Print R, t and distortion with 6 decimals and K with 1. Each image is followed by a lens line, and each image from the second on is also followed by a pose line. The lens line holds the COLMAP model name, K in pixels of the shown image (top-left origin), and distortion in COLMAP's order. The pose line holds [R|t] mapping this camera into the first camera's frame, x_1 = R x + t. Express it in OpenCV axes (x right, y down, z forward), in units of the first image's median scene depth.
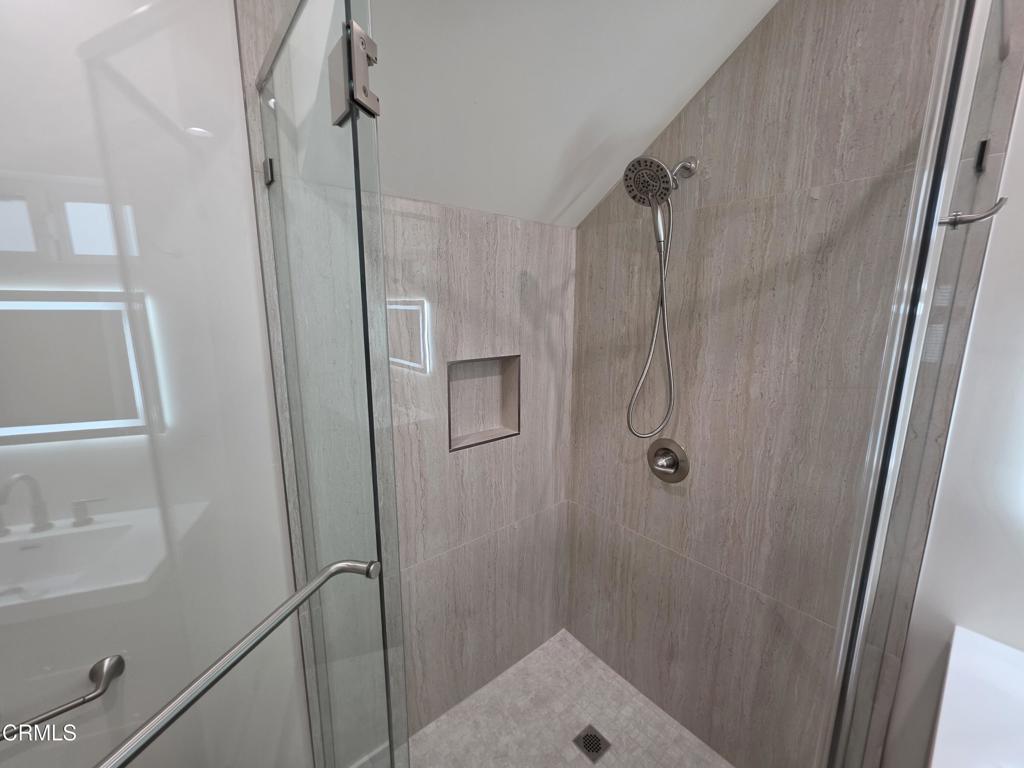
lens RADIAL K [[408.2, 0, 512.5], [0, 408.2, 382.3], [0, 0, 1]] dist [-0.007147, 0.002782]
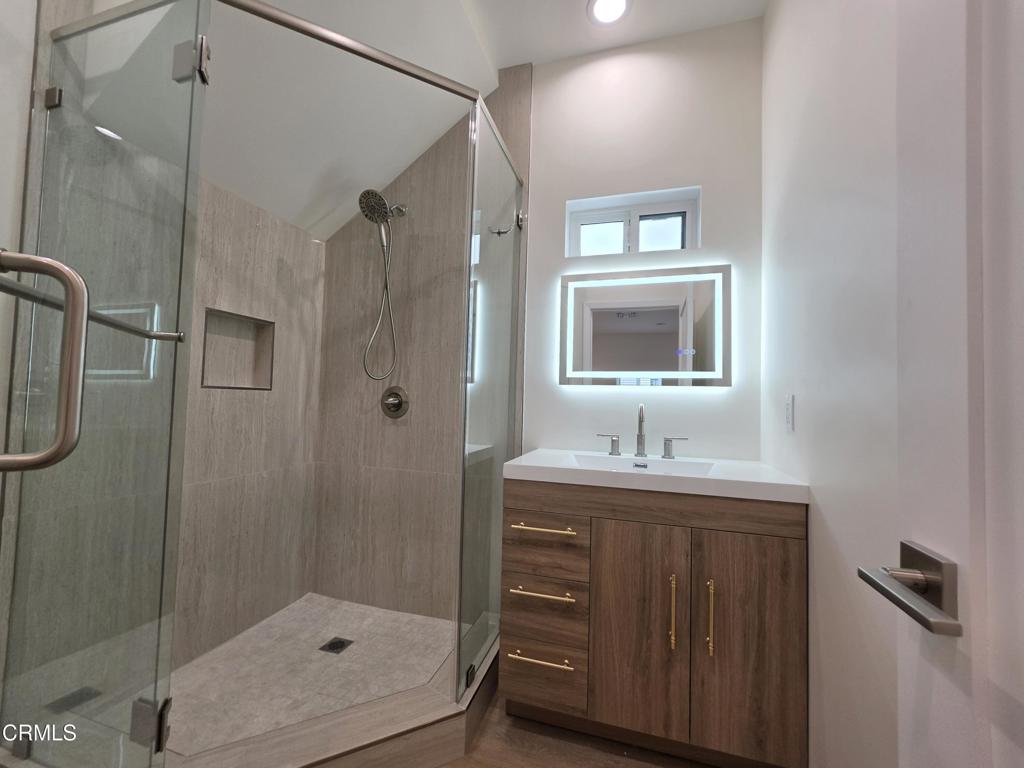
lens RADIAL K [[408.2, 0, 512.5], [0, 408.2, 382.3], [0, 0, 1]] dist [-0.007147, 0.002782]
pose [[0.834892, 0.039474, 0.548996, -0.049483], [0.075210, 0.979888, -0.184833, 0.387948], [-0.545251, 0.195606, 0.815132, -0.346765]]
